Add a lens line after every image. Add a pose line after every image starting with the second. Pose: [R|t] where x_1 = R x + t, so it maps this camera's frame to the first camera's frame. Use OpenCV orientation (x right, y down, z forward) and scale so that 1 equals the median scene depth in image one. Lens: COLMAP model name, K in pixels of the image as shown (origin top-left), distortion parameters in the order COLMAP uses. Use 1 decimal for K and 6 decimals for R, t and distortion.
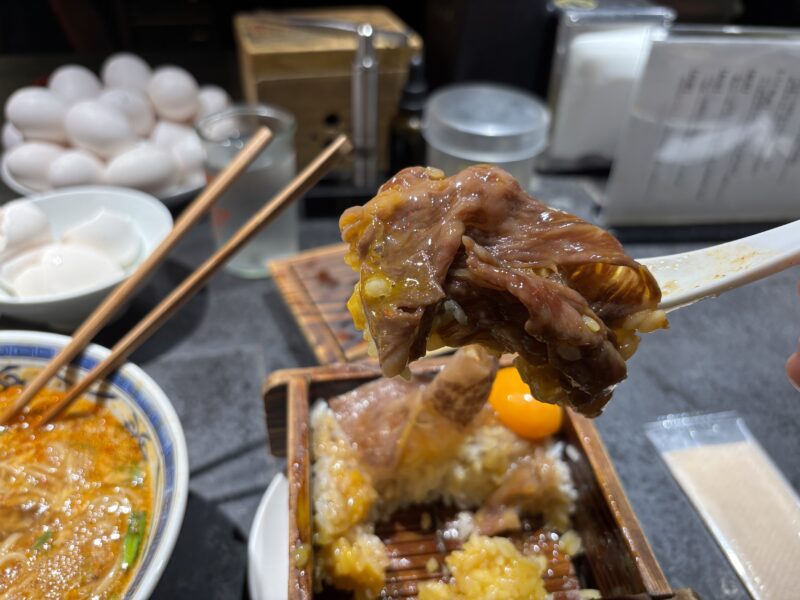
lens RADIAL K [[616.1, 0, 400.0], [0, 616.1, 300.0], [0, 0, 1]] dist [0.069854, -0.074990]
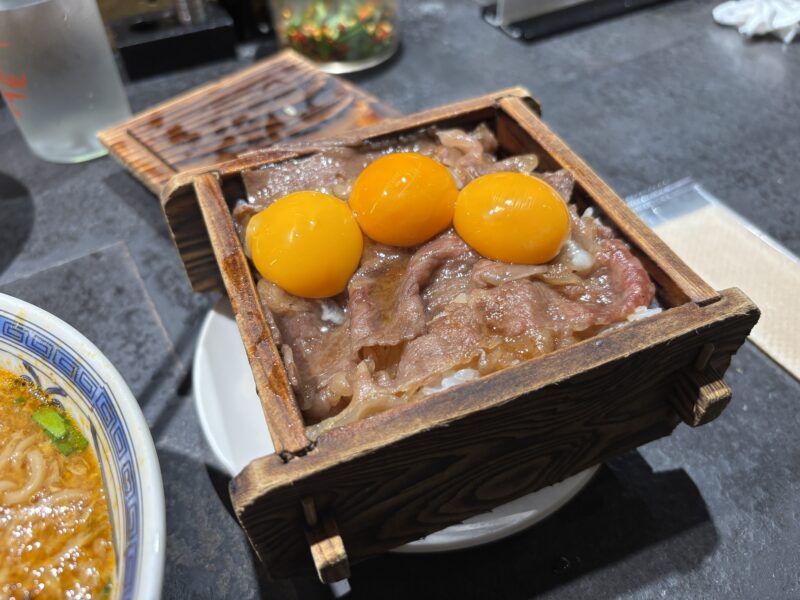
lens RADIAL K [[592.5, 0, 400.0], [0, 592.5, 300.0], [0, 0, 1]] dist [-0.004650, -0.070593]
pose [[0.935768, -0.260219, 0.237959, -0.133052], [0.197615, 0.945914, 0.257286, 0.035791], [-0.292039, -0.193736, 0.936579, 0.248646]]
